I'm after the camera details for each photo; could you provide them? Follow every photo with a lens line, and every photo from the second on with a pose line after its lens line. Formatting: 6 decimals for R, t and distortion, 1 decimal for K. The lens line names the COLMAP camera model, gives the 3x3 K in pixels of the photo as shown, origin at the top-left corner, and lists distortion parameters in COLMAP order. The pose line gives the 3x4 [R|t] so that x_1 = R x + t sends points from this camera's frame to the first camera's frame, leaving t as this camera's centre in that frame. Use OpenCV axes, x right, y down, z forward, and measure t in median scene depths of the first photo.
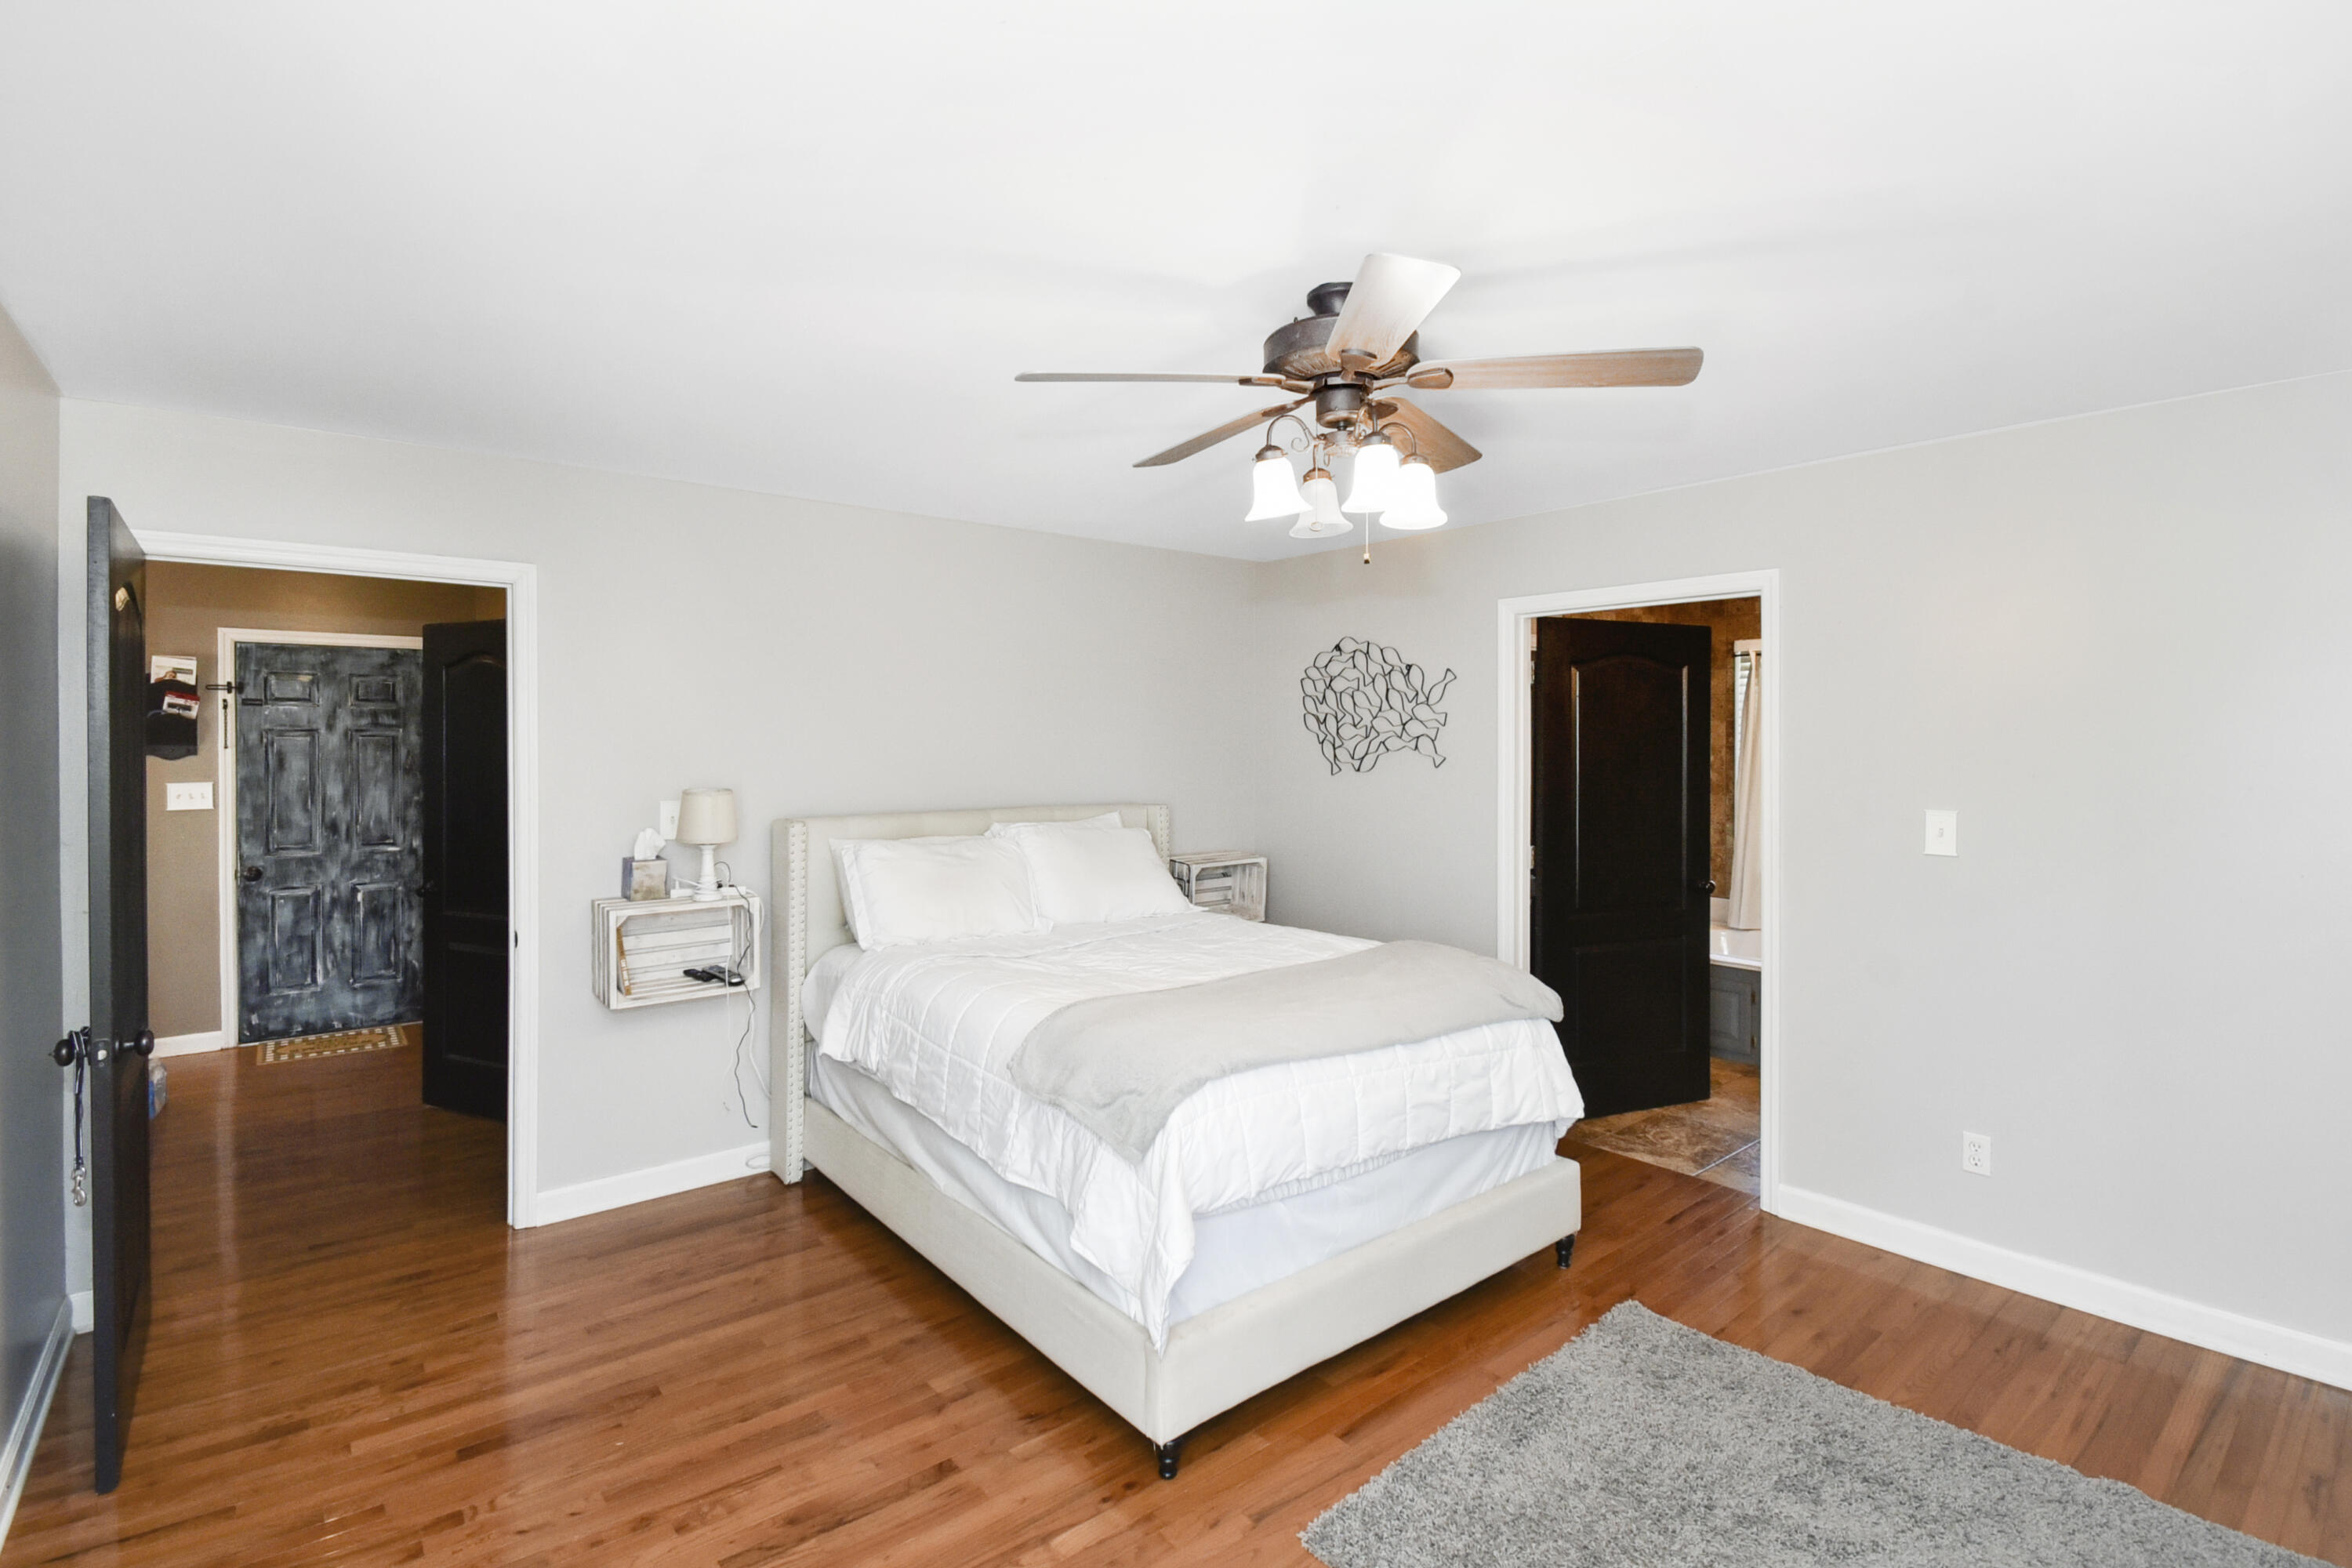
lens RADIAL K [[1057.5, 0, 1155.3], [0, 1057.5, 742.1], [0, 0, 1]] dist [-0.002426, -0.000417]
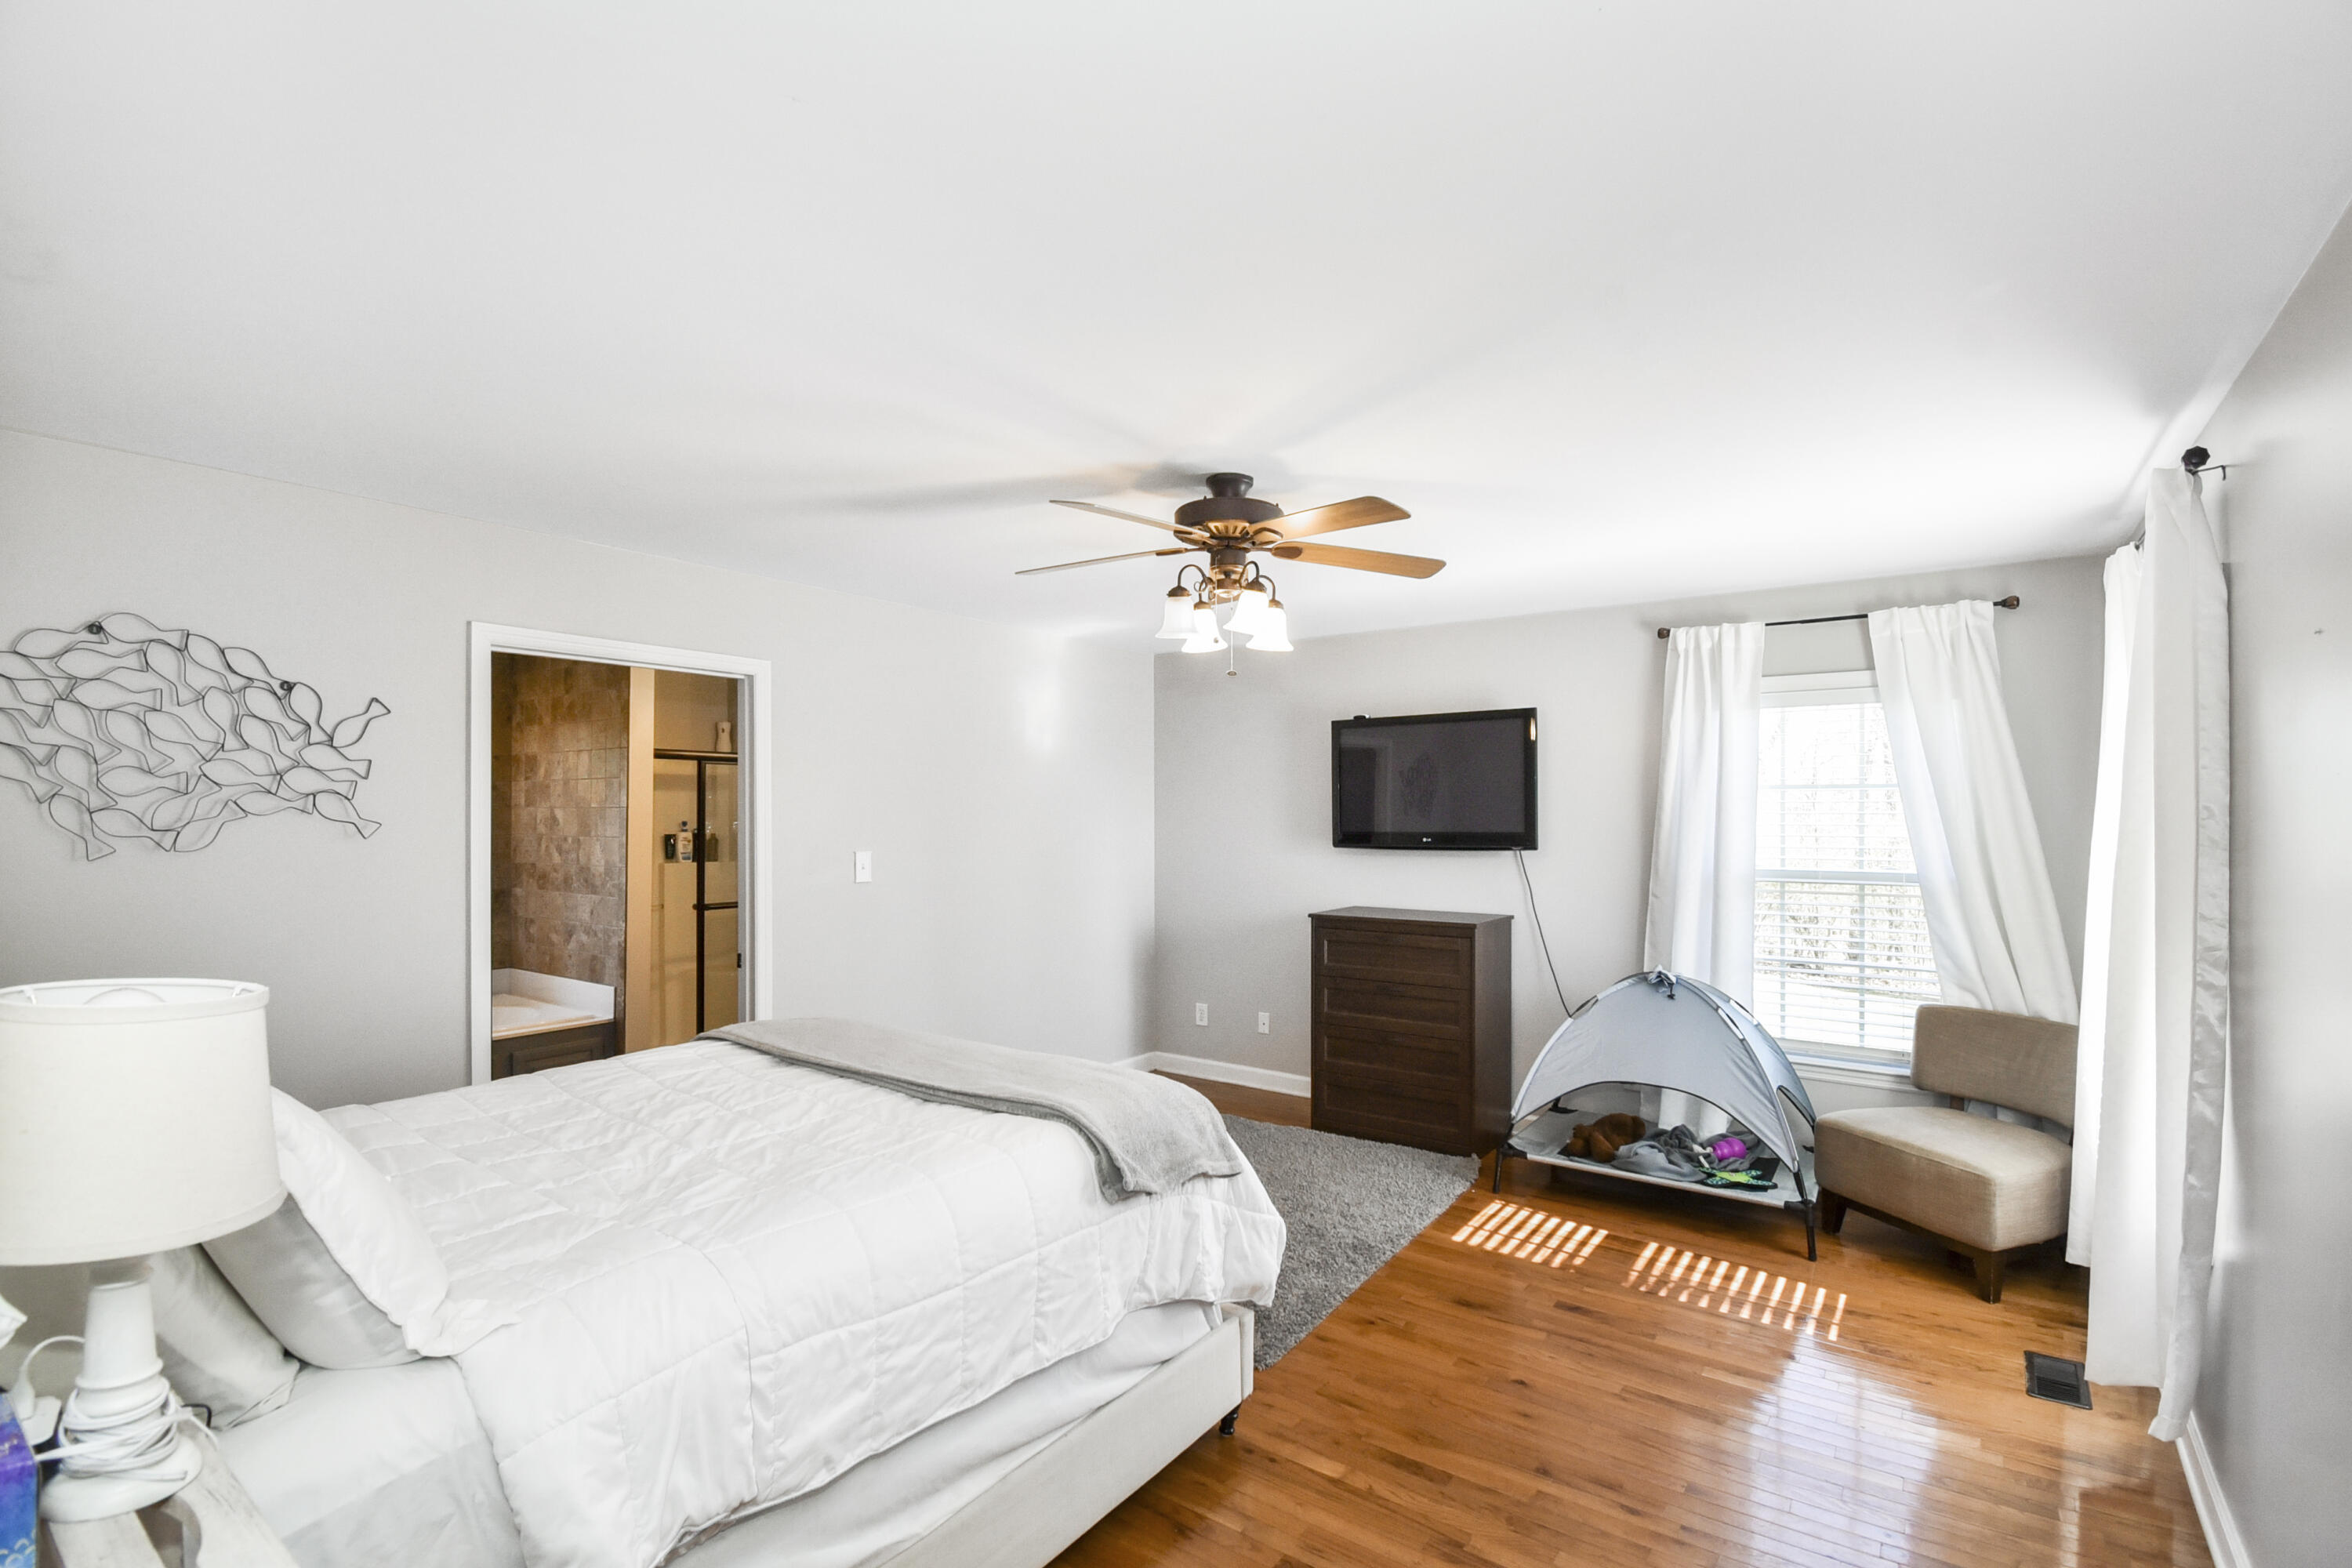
lens RADIAL K [[1057.5, 0, 1176.7], [0, 1057.5, 804.5], [0, 0, 1]] dist [-0.002426, -0.000417]
pose [[-0.240645, 0.005509, 0.970597, -0.508673], [0.001619, 0.999985, -0.005274, 0.006080], [-0.970612, 0.000302, -0.240651, 0.616639]]
